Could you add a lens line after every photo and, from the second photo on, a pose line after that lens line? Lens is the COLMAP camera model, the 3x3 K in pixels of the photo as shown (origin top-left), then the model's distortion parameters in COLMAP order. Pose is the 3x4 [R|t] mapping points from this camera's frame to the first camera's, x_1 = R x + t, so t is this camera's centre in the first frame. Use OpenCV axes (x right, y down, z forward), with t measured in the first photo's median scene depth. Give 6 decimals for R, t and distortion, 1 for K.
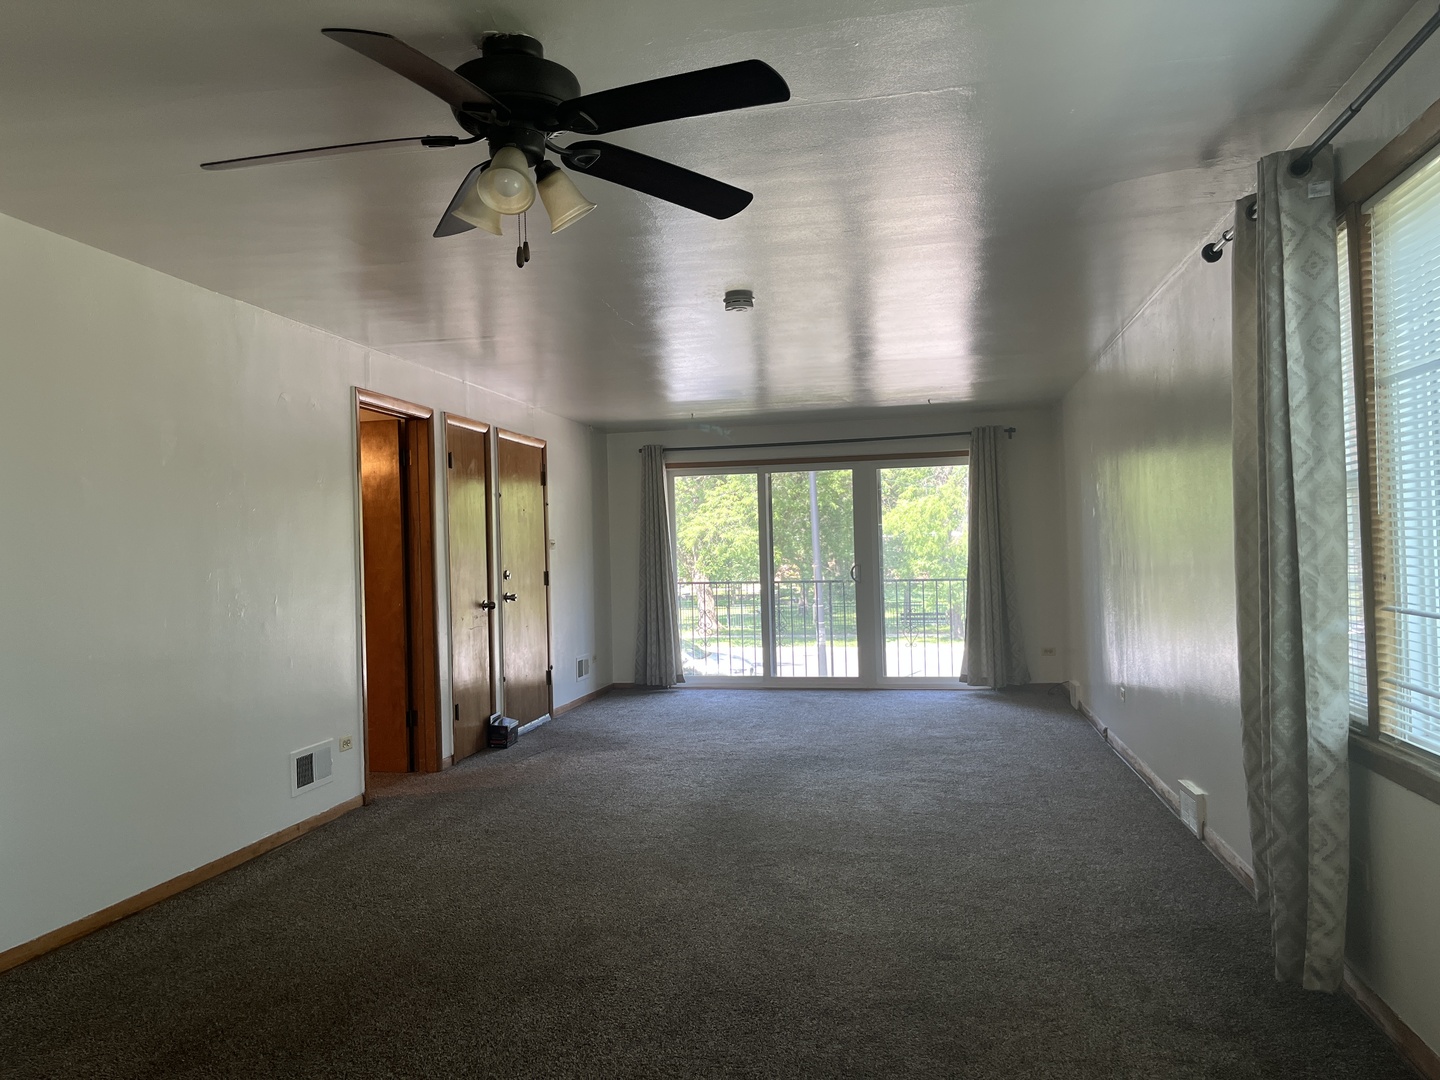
lens RADIAL K [[1081.4, 0, 718.1], [0, 1081.4, 540.0], [0, 0, 1]] dist [0.000458, -0.004777]
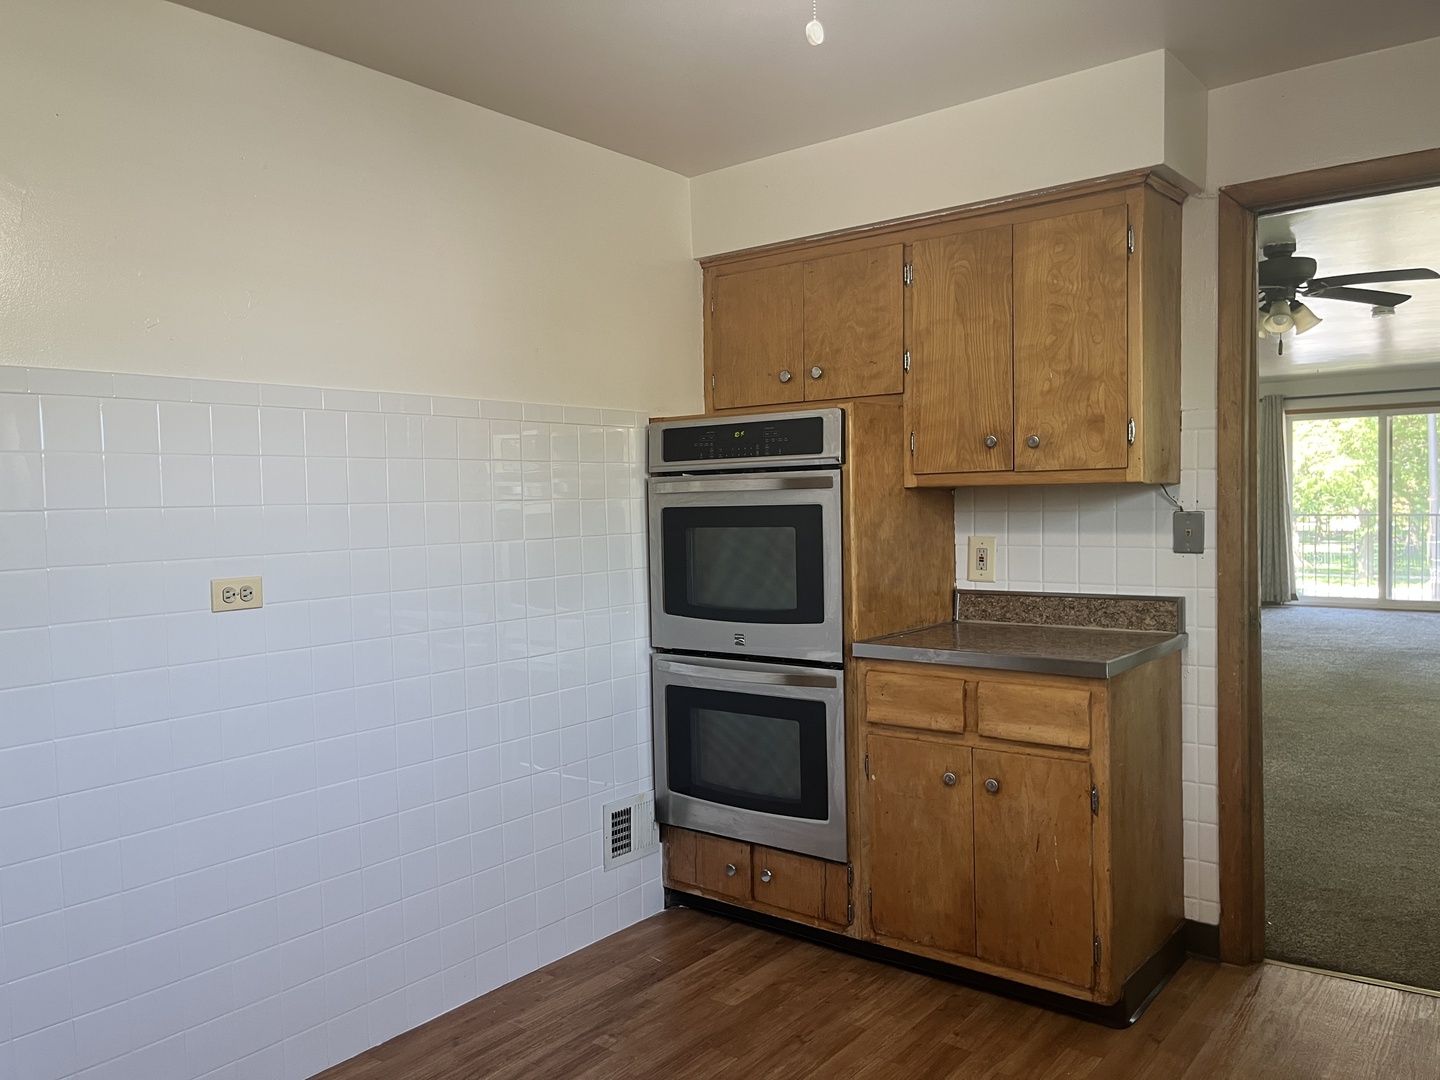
lens RADIAL K [[1081.4, 0, 720.9], [0, 1081.4, 549.9], [0, 0, 1]] dist [0.000458, -0.004777]
pose [[0.882332, 0.031781, -0.469553, -0.032833], [0.003309, 0.997274, 0.073717, -0.009649], [0.470615, -0.066597, 0.879822, -0.293130]]
